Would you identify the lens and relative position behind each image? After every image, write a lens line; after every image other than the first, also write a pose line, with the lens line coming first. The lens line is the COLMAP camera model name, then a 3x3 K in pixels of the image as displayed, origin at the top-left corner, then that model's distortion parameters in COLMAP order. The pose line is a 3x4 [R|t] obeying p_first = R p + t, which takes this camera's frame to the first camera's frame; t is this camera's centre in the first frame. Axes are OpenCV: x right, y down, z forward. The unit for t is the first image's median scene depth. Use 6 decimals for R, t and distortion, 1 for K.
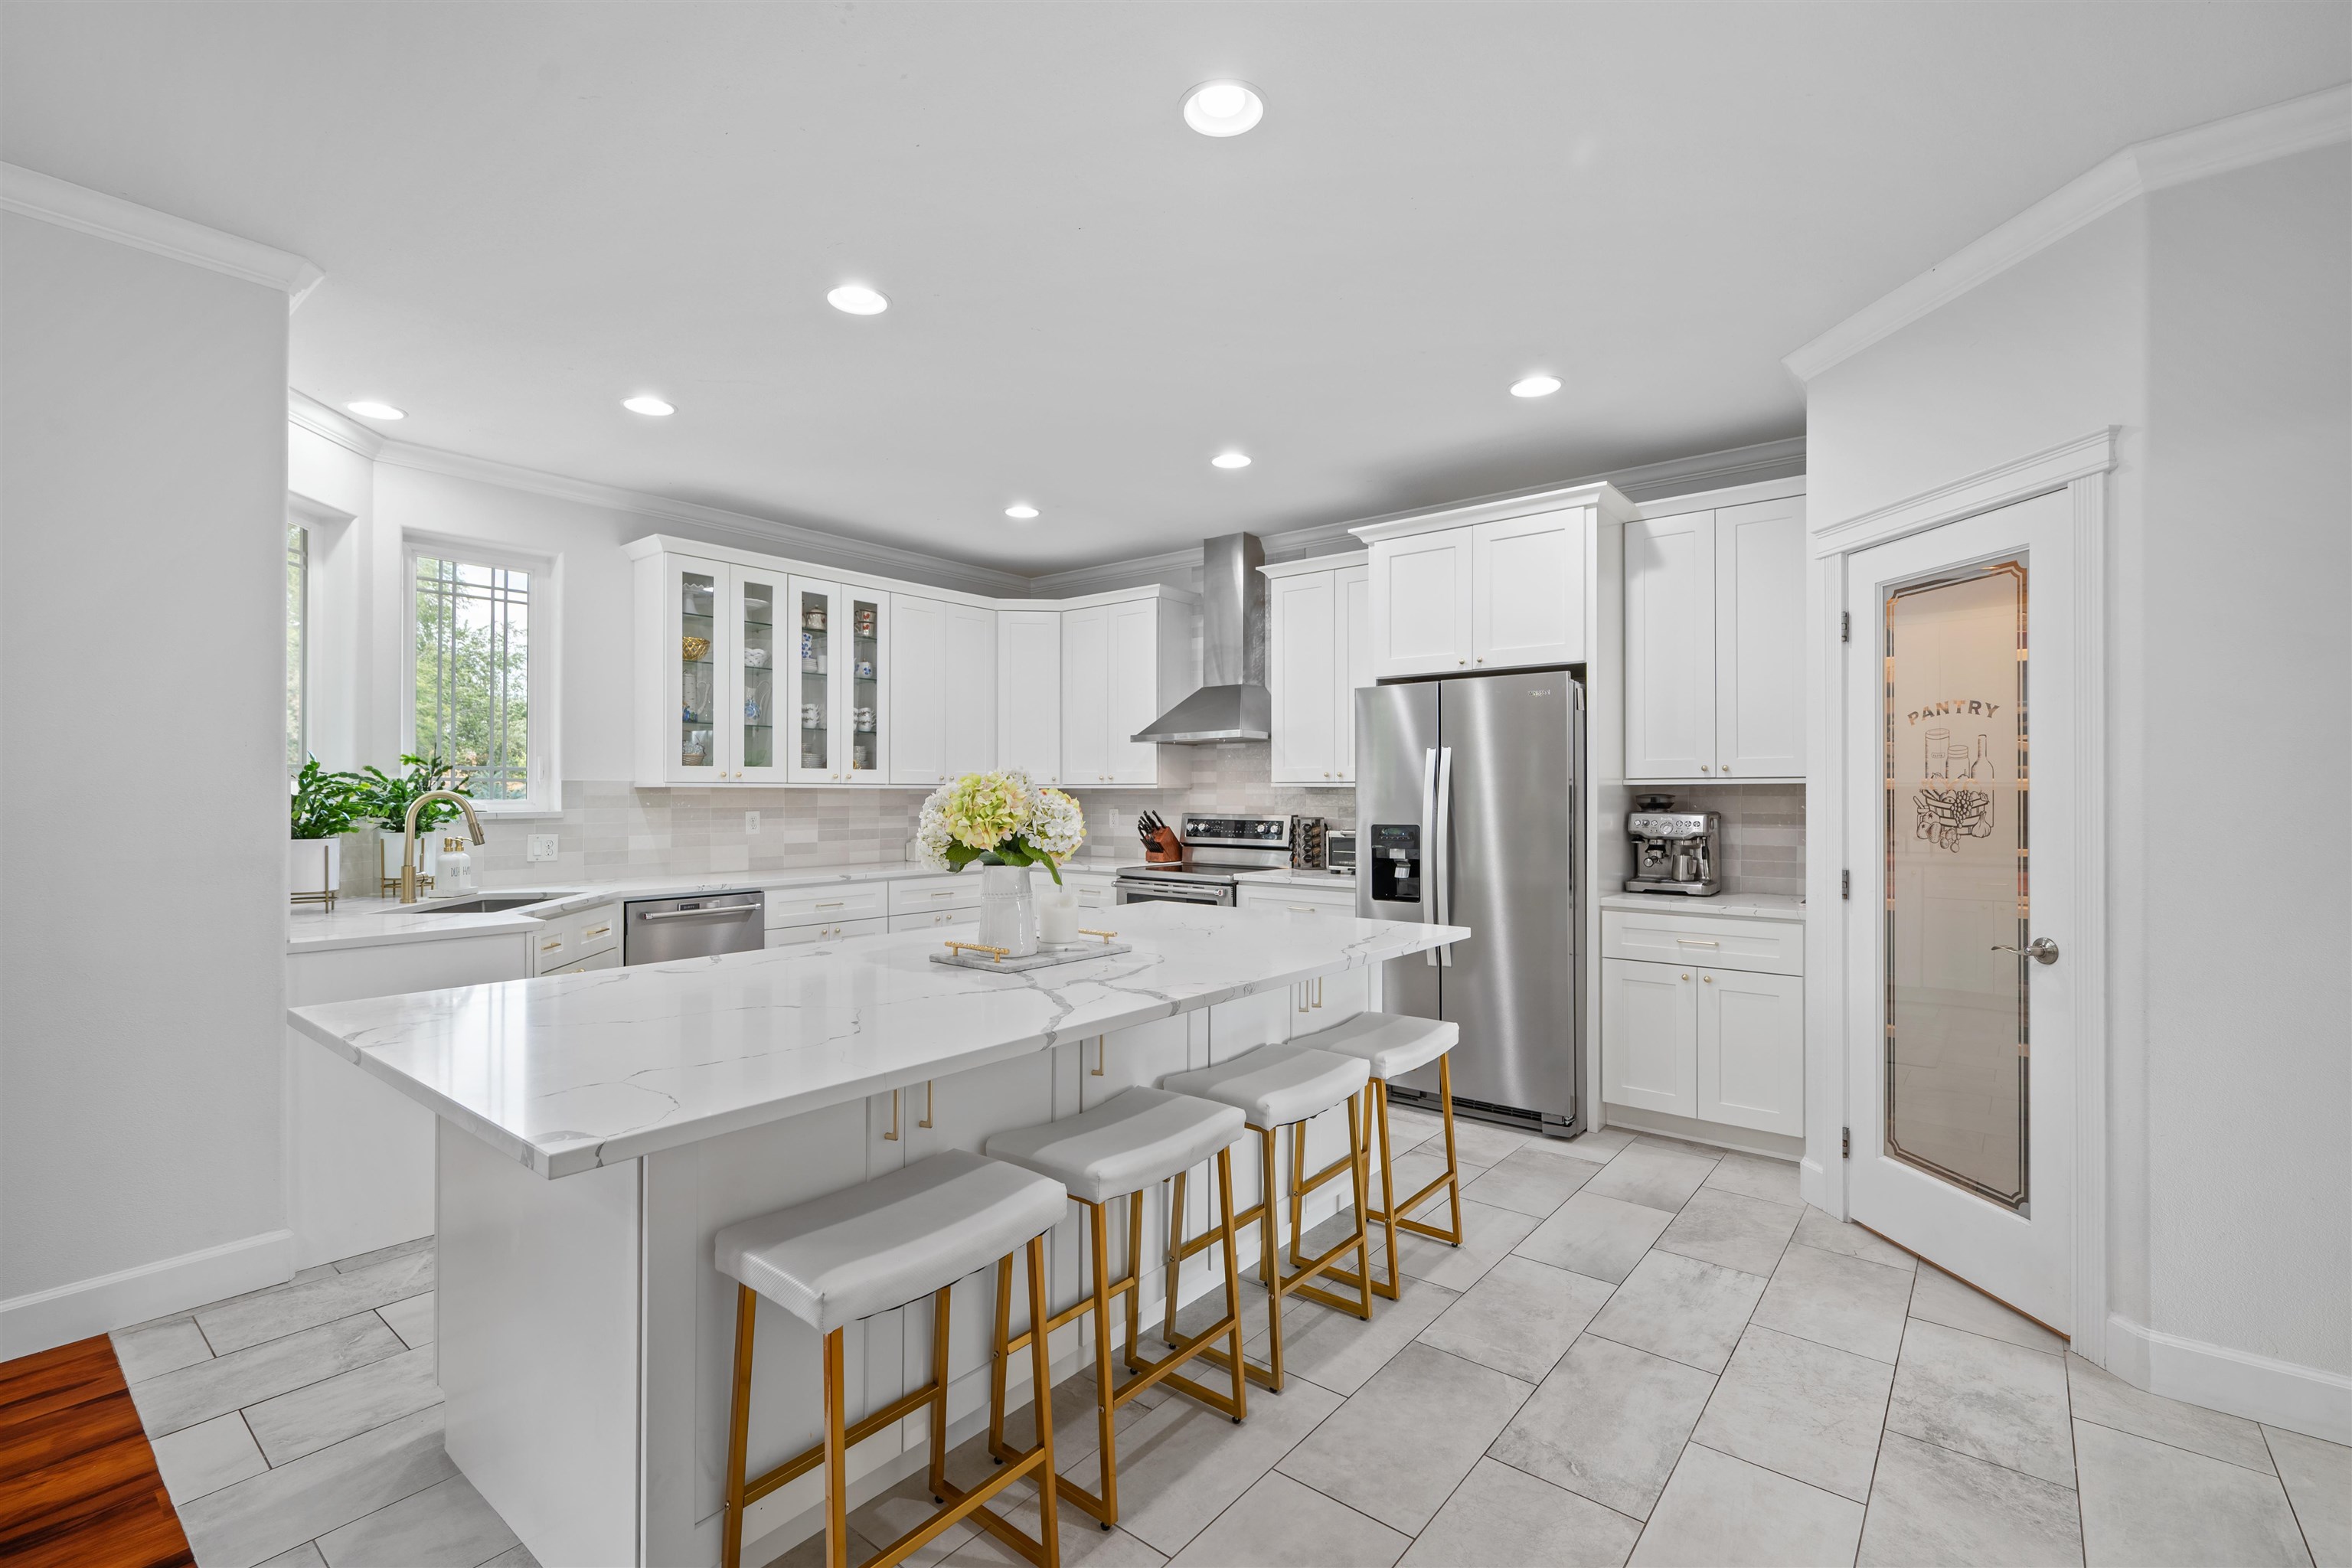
lens RADIAL K [[1034.5, 0, 1179.2], [0, 1034.5, 790.3], [0, 0, 1]] dist [-0.000720, 0.001251]
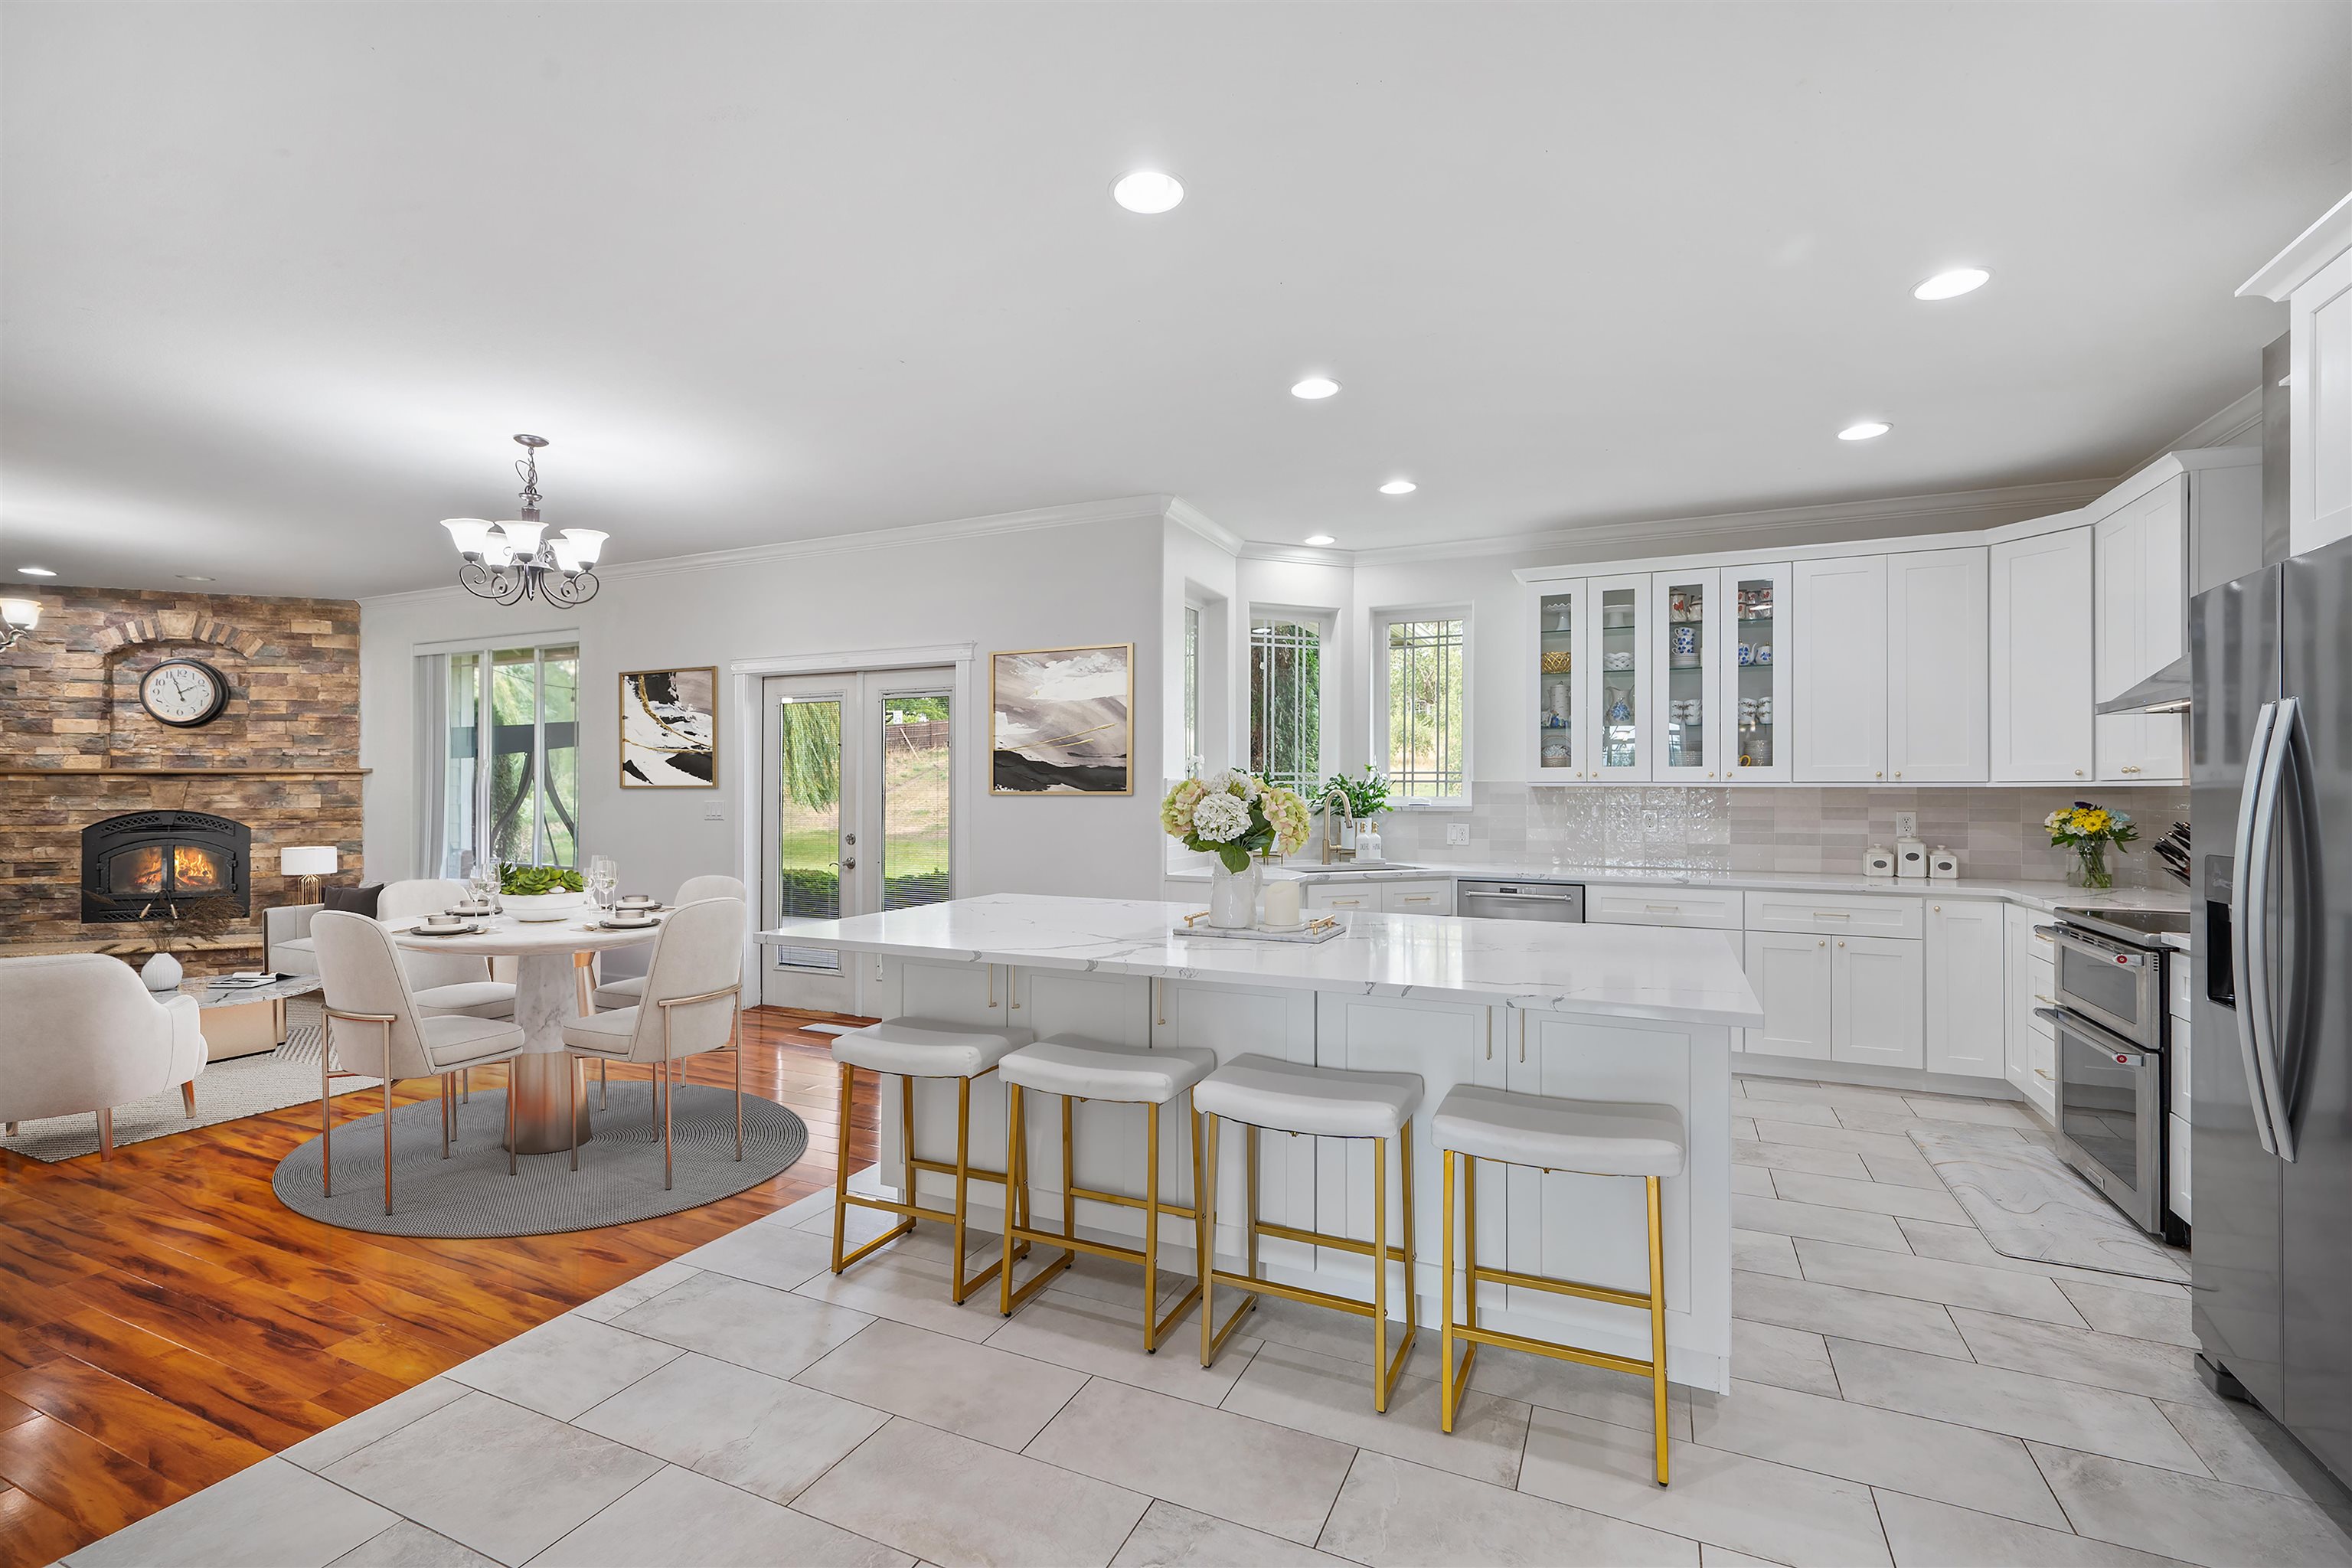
lens RADIAL K [[1034.5, 0, 1177.5], [0, 1034.5, 782.4], [0, 0, 1]] dist [-0.000720, 0.001251]
pose [[0.245543, -0.005325, -0.969371, 0.547274], [-0.000668, 0.999984, -0.005662, -0.000636], [0.969386, 0.002038, 0.245535, 0.356575]]
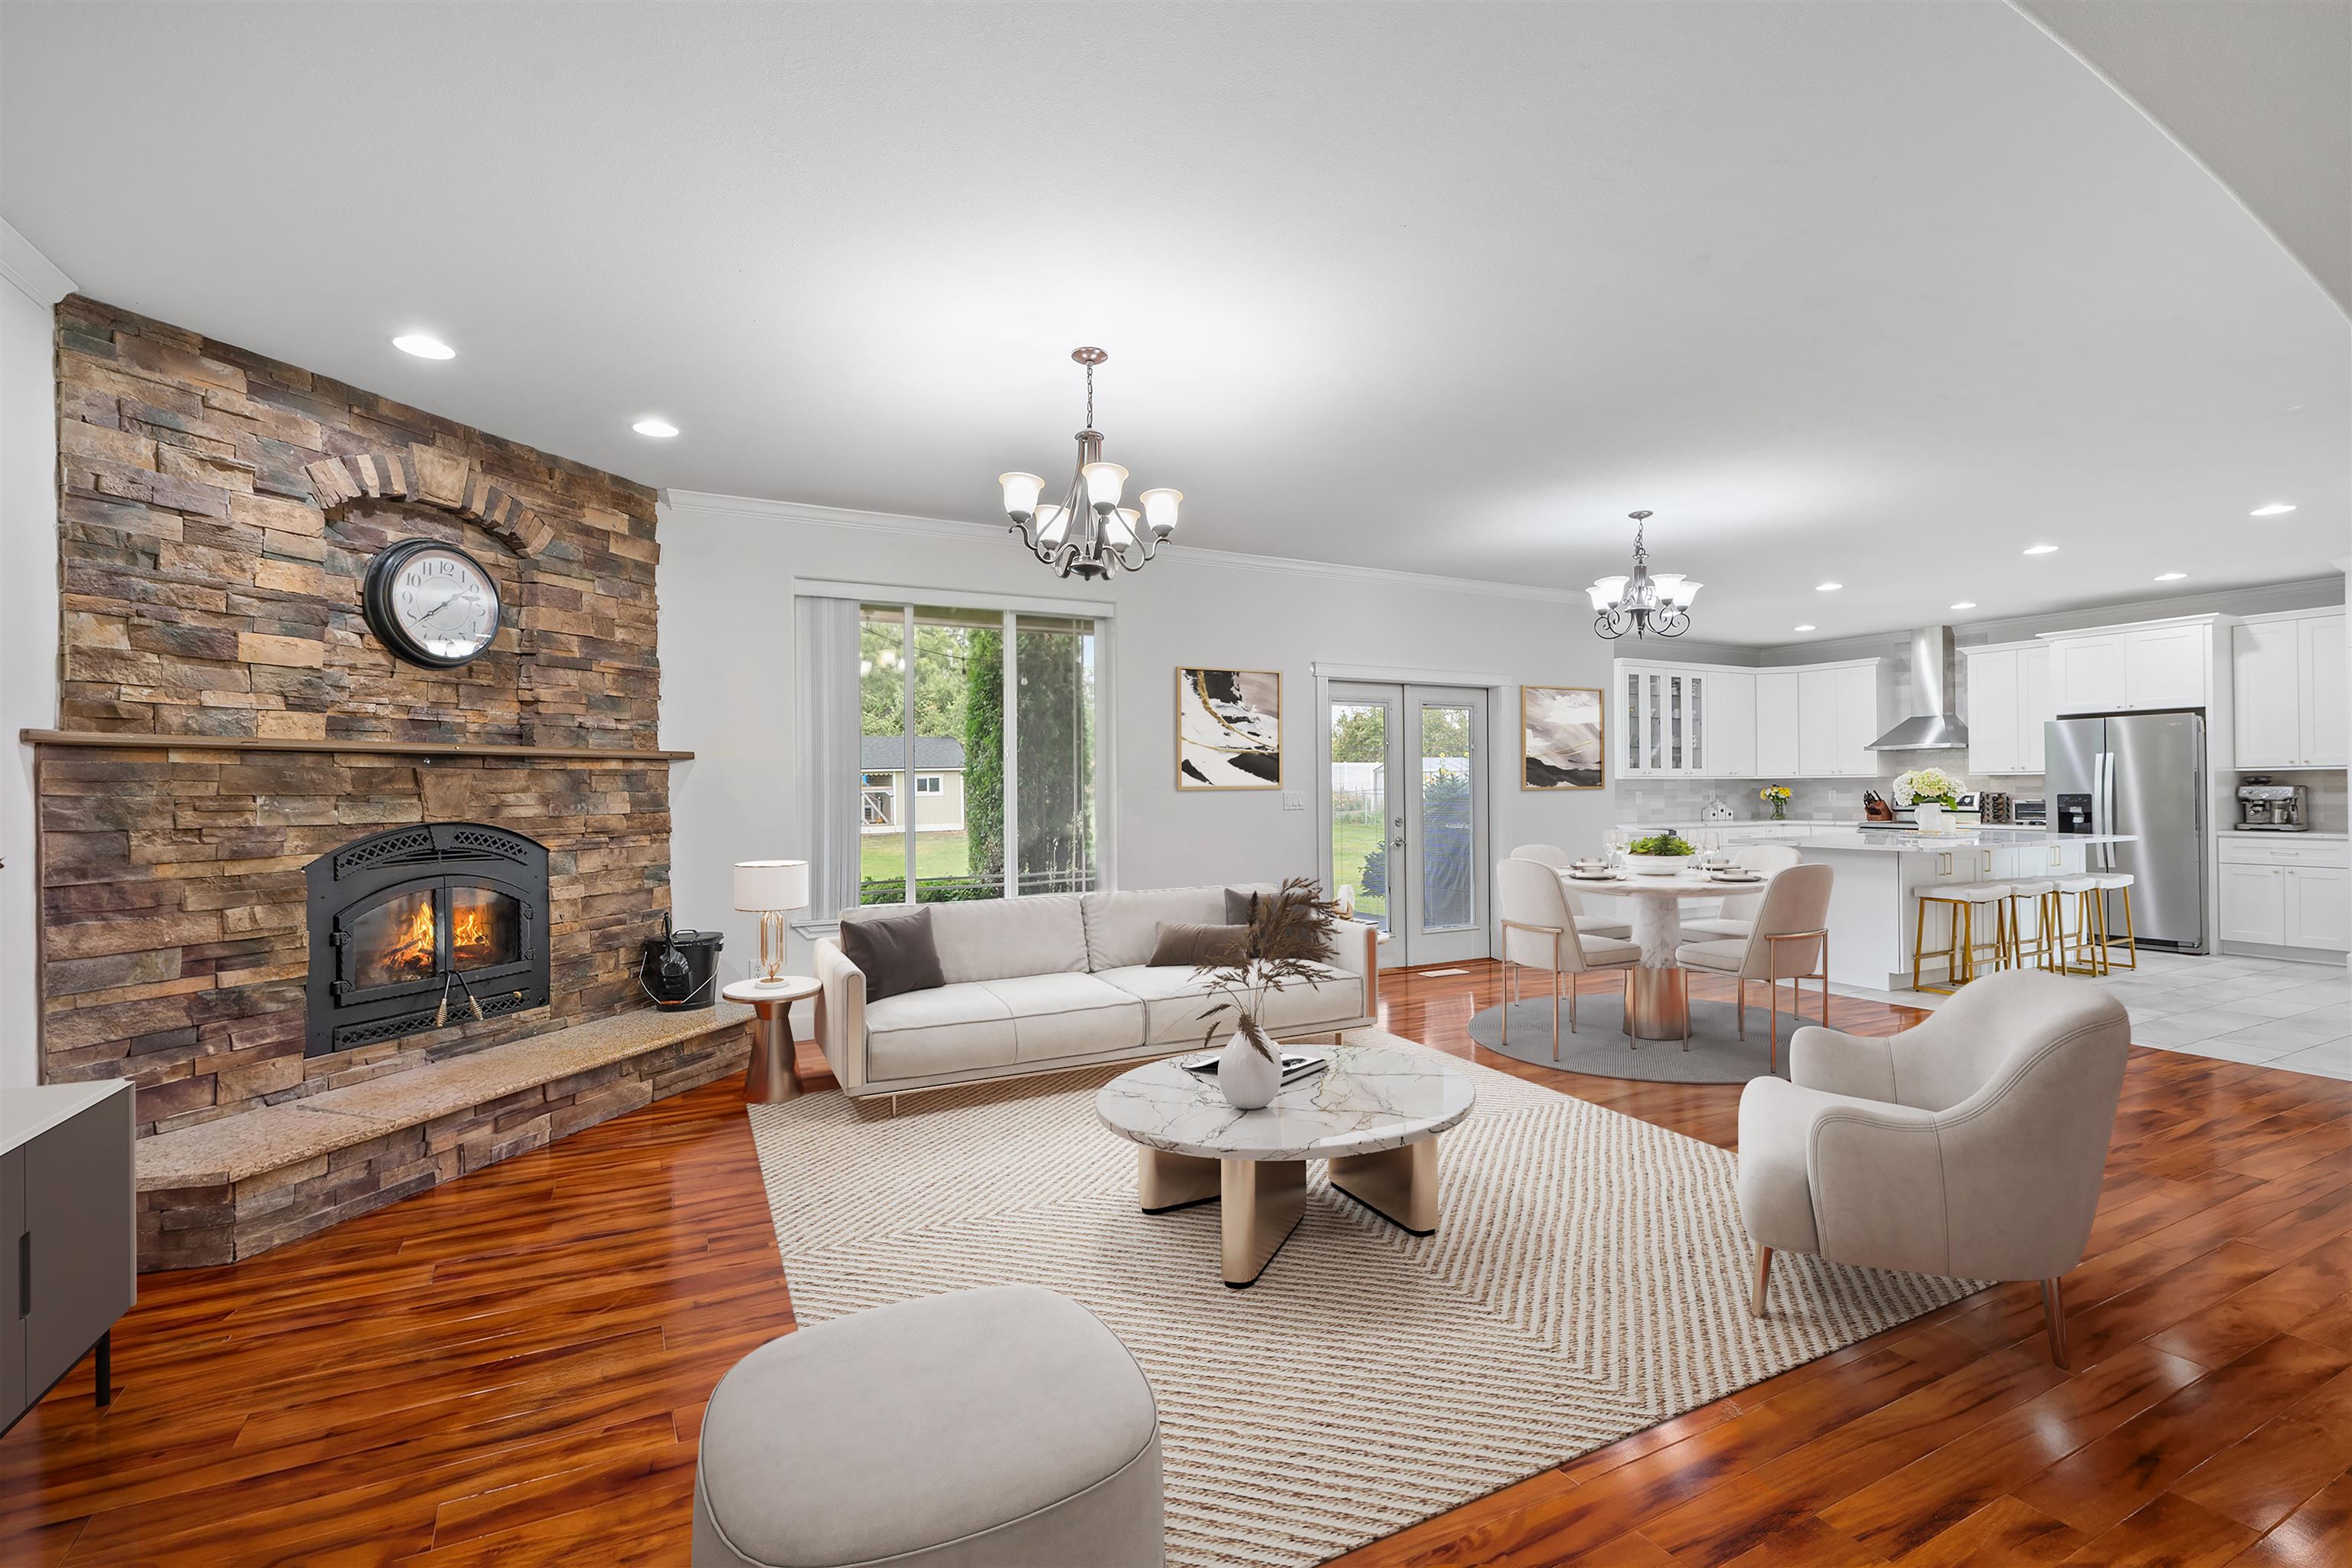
lens RADIAL K [[1034.5, 0, 1186.8], [0, 1034.5, 781.2], [0, 0, 1]] dist [-0.000720, 0.001251]
pose [[0.914868, -0.010177, -0.403626, -0.481658], [0.007688, 0.999940, -0.007788, 0.011848], [0.403681, 0.004022, 0.914891, -1.303124]]
